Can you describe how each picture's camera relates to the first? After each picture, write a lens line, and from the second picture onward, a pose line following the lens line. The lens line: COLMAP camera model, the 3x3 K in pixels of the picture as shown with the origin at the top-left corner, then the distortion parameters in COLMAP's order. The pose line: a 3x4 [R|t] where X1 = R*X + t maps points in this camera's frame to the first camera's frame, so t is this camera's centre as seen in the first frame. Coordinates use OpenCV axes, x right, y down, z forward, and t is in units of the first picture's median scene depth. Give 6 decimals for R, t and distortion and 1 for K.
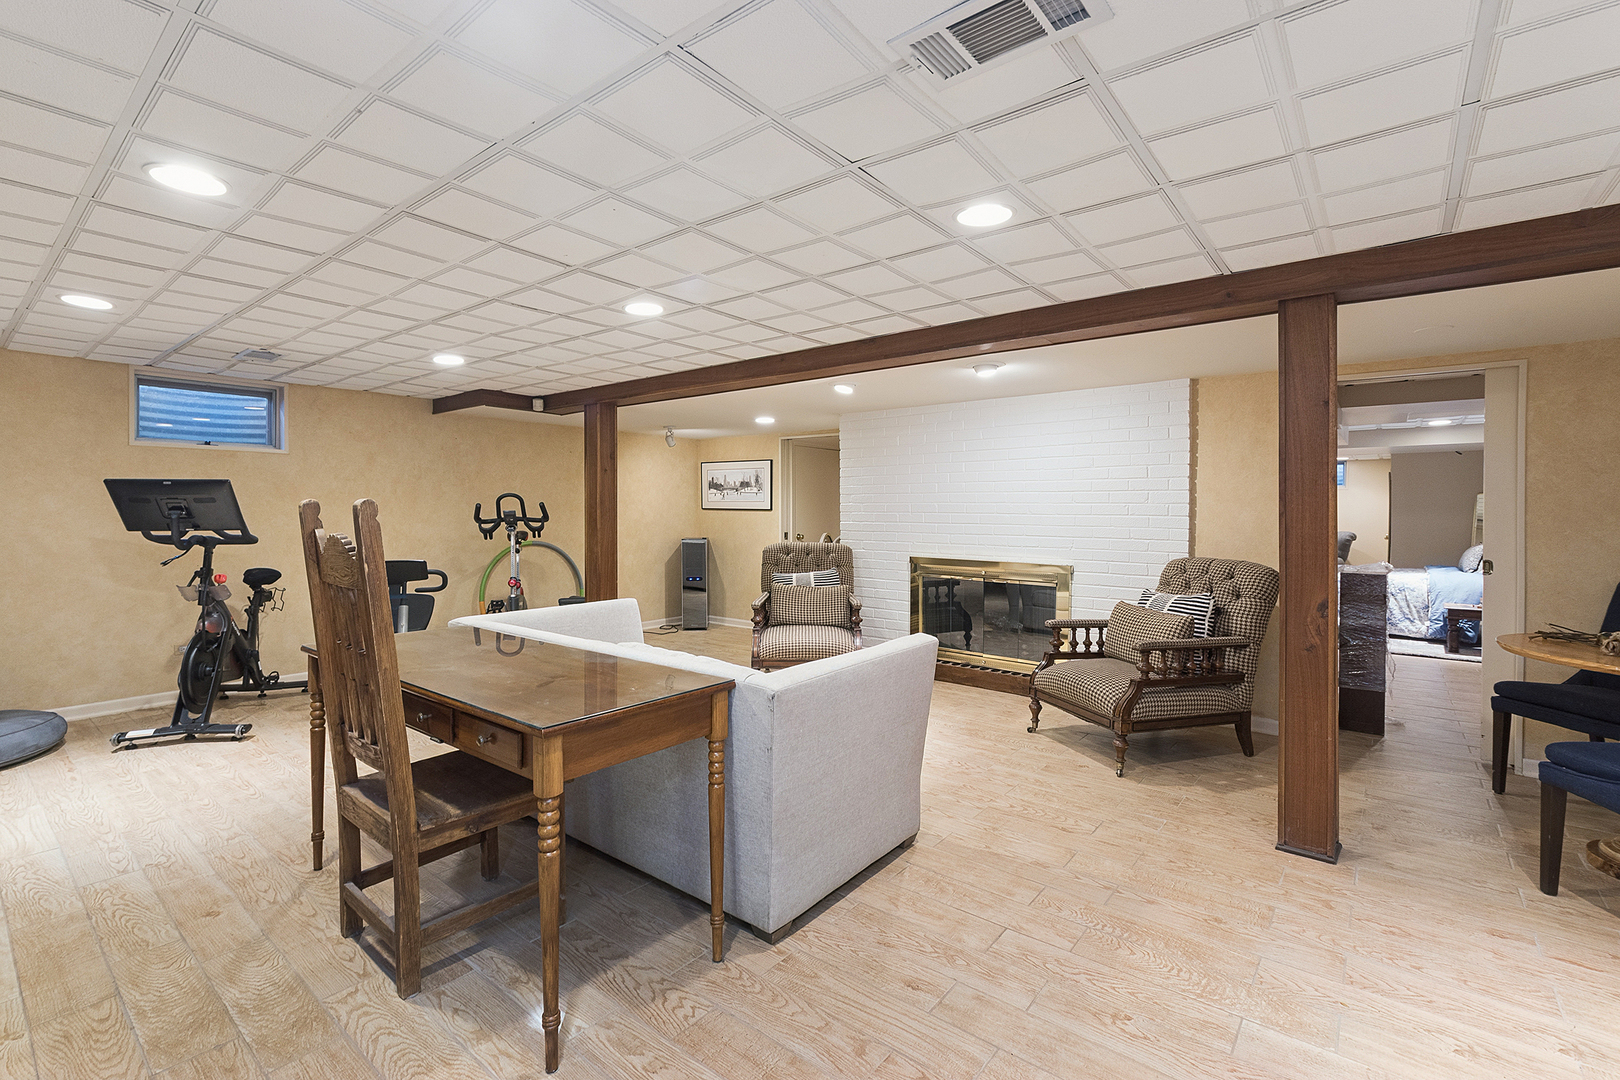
lens RADIAL K [[721.6, 0, 803.4], [0, 721.6, 545.0], [0, 0, 1]] dist [-0.002522, 0.000023]
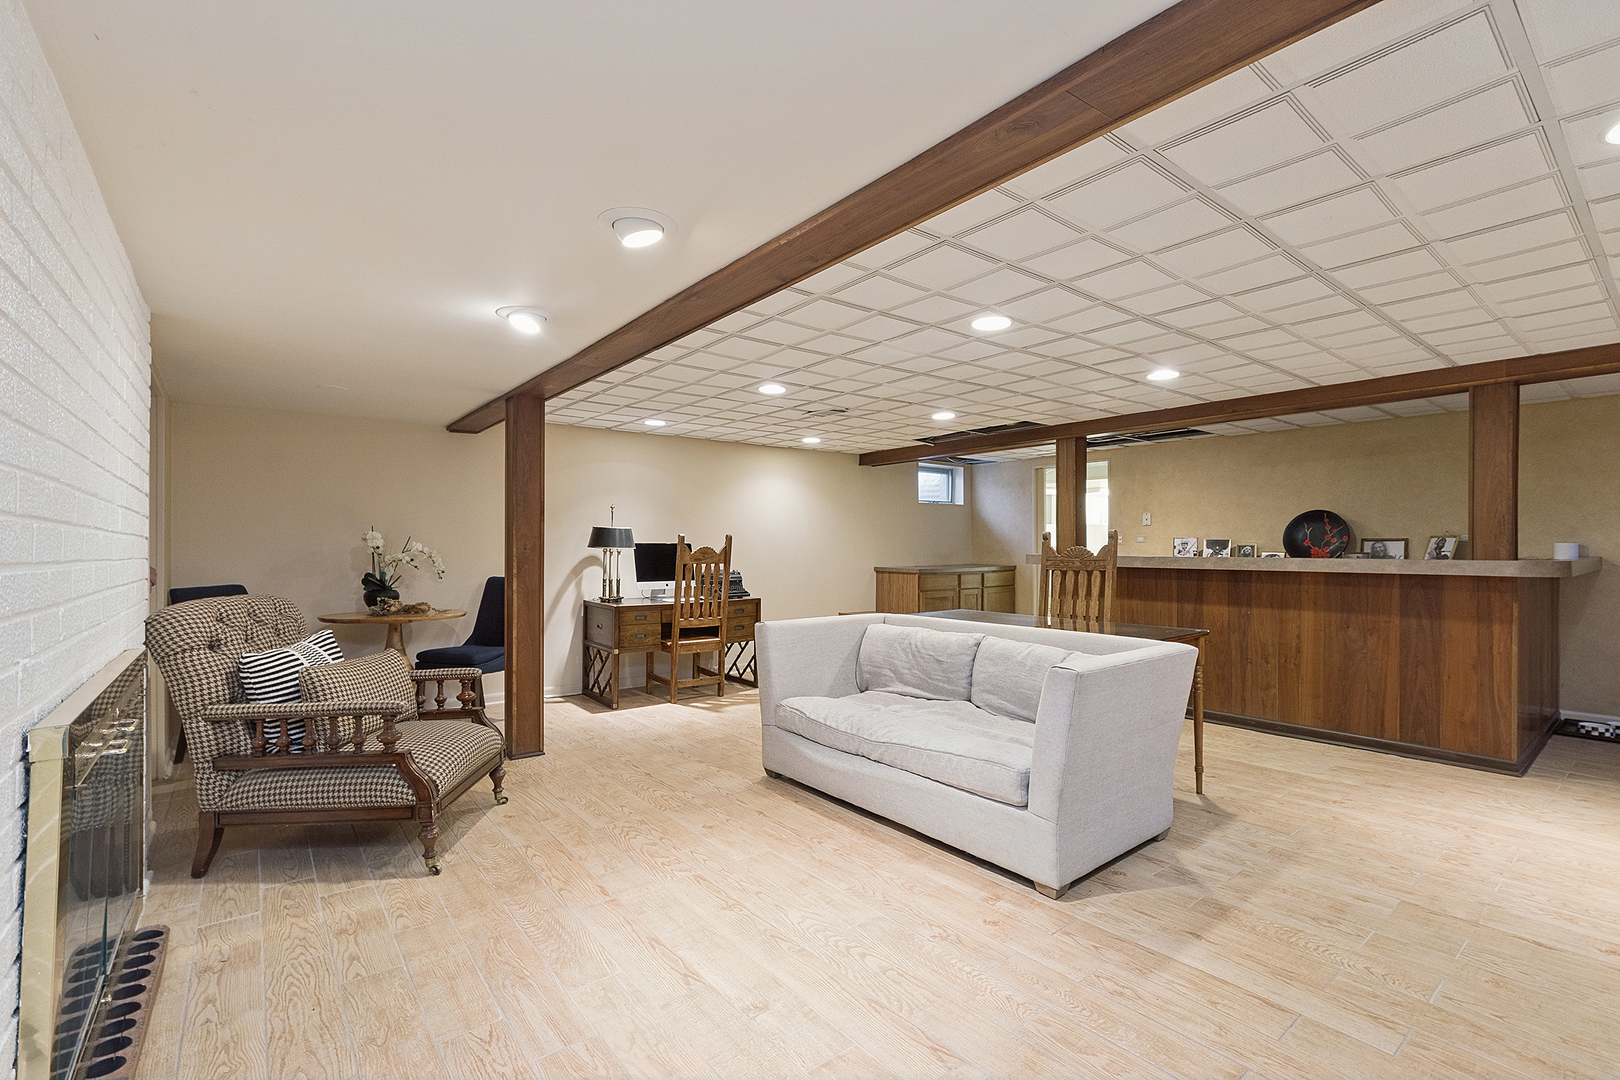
lens RADIAL K [[721.6, 0, 803.4], [0, 721.6, 545.0], [0, 0, 1]] dist [-0.002522, 0.000023]
pose [[-0.975142, -0.002209, 0.221572, -0.224033], [0.008442, 0.998854, 0.047115, -0.093093], [-0.221422, 0.047815, -0.974005, 2.361802]]
